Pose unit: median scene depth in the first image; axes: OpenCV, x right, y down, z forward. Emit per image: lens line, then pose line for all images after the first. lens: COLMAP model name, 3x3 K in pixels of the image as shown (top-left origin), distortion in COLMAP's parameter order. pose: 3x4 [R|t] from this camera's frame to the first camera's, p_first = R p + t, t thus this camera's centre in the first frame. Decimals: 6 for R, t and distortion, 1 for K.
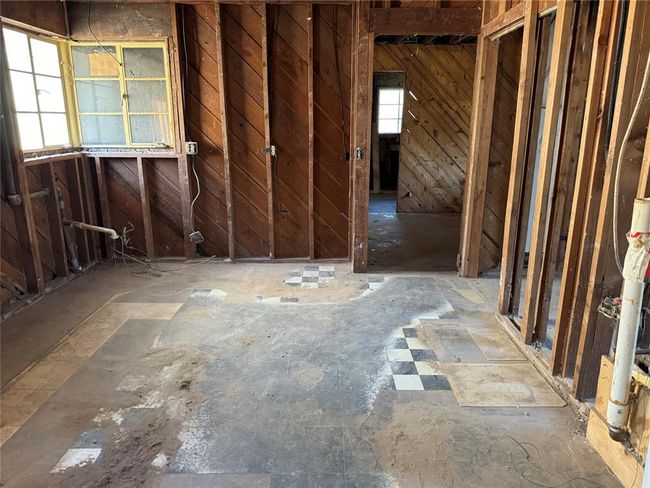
lens RADIAL K [[459.3, 0, 325.0], [0, 459.3, 244.0], [0, 0, 1]] dist [0.001180, -0.000672]
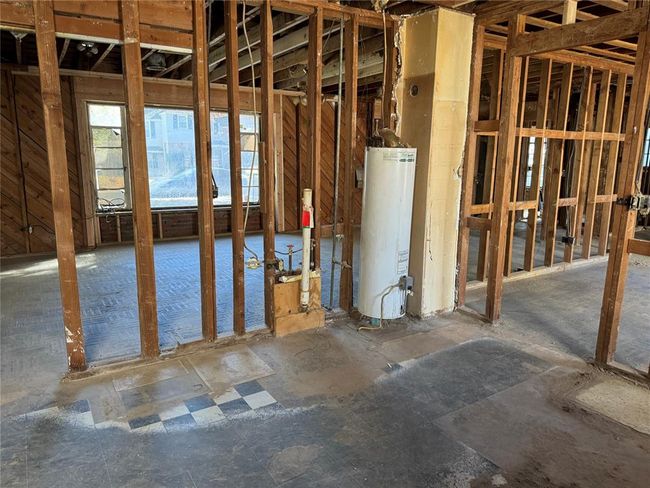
lens RADIAL K [[459.3, 0, 325.0], [0, 459.3, 244.0], [0, 0, 1]] dist [0.001180, -0.000672]
pose [[-0.554354, -0.171803, 0.814356, -0.517501], [0.202224, 0.921336, 0.332032, -0.255560], [-0.807339, 0.348746, -0.476004, 0.938926]]
